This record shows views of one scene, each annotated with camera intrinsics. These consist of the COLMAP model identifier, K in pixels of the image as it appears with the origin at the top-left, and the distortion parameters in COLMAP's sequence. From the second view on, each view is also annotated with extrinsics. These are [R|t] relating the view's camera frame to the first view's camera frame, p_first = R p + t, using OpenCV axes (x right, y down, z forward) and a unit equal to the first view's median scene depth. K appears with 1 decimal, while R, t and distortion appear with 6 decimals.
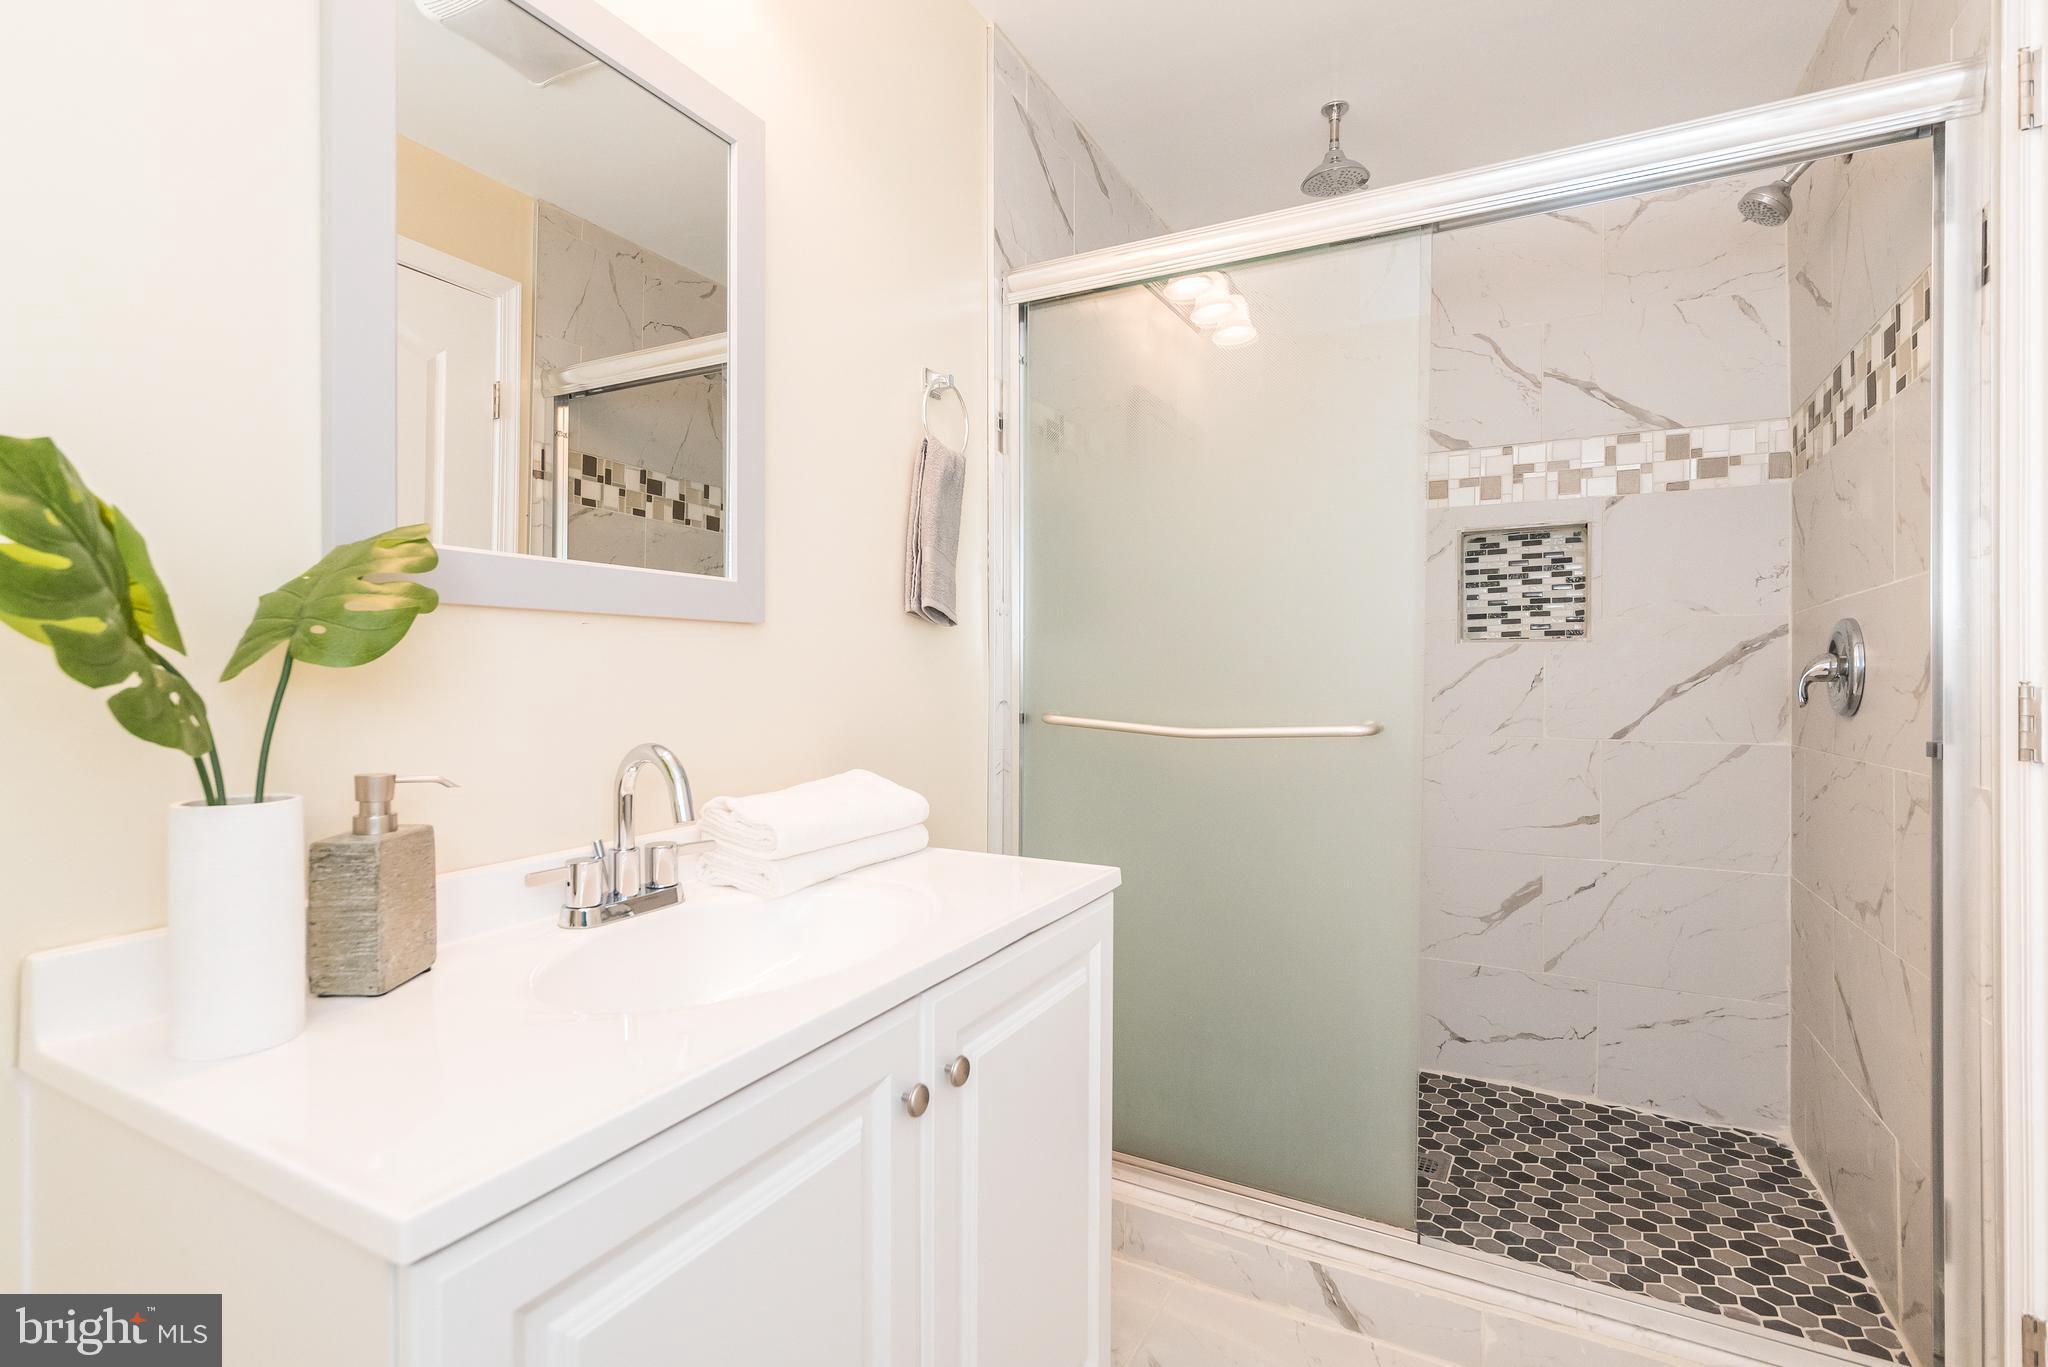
lens RADIAL K [[961.4, 0, 1022.0], [0, 961.4, 656.7], [0, 0, 1]] dist [-0.001345, -0.000885]
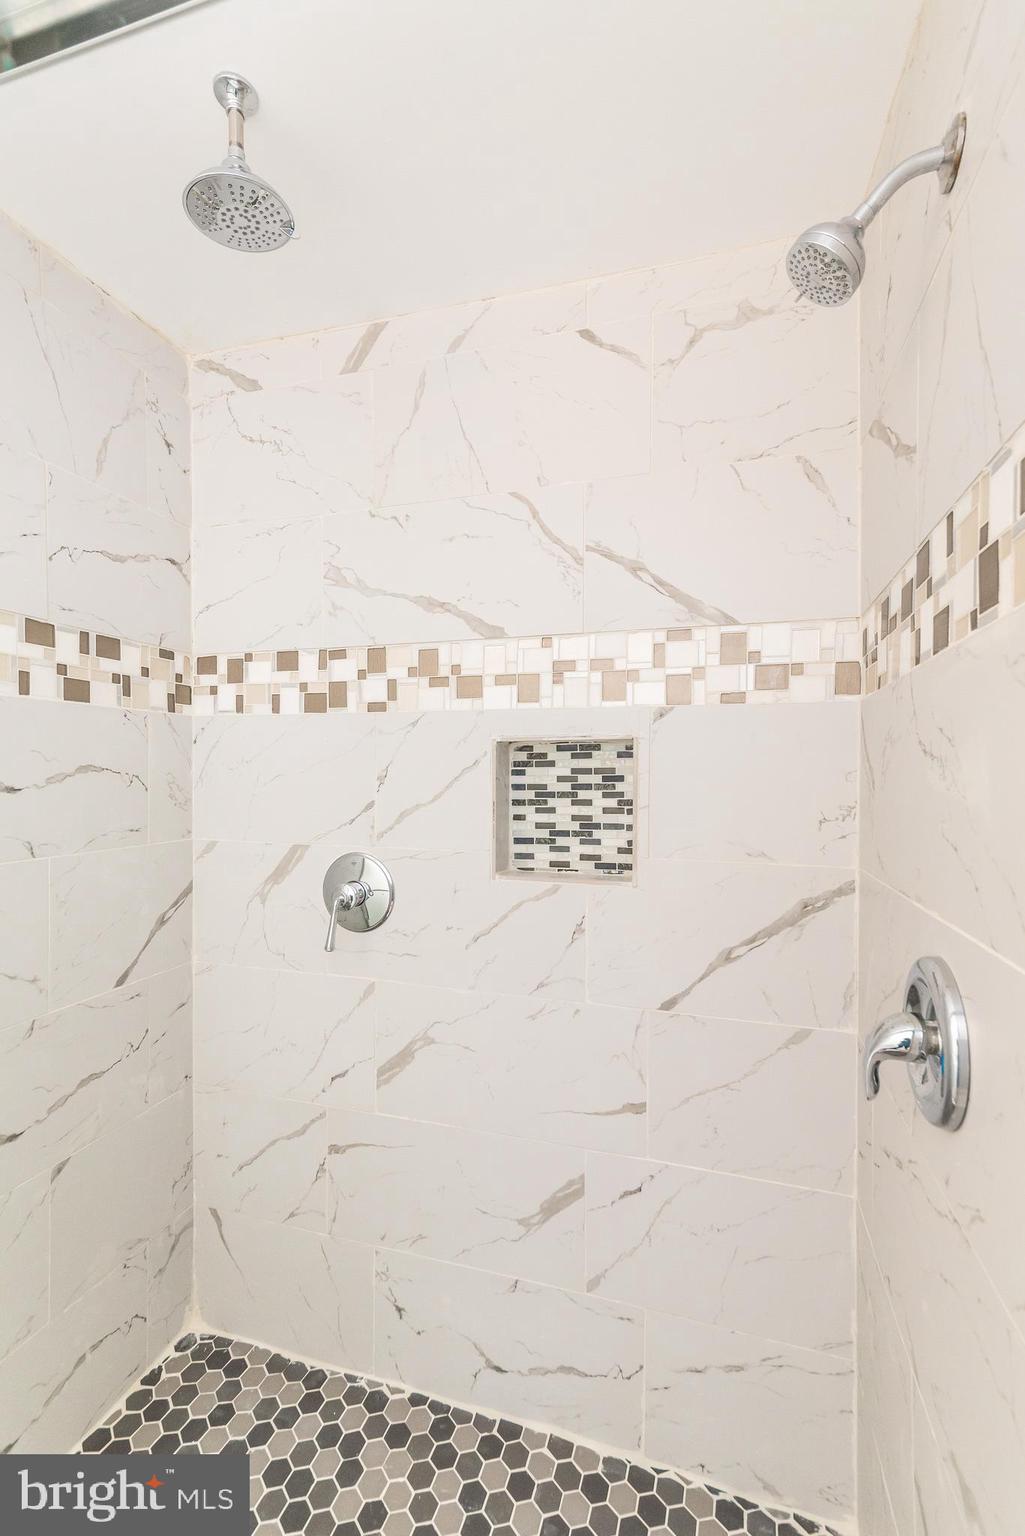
lens RADIAL K [[681.5, 0, 512.5], [0, 681.5, 768.0], [0, 0, 1]] dist [0.013804, -0.000402]
pose [[0.980058, 0.002253, 0.198696, 0.374212], [-0.004388, 0.999937, 0.010307, -0.118865], [-0.198661, -0.010973, 0.980007, 0.461525]]
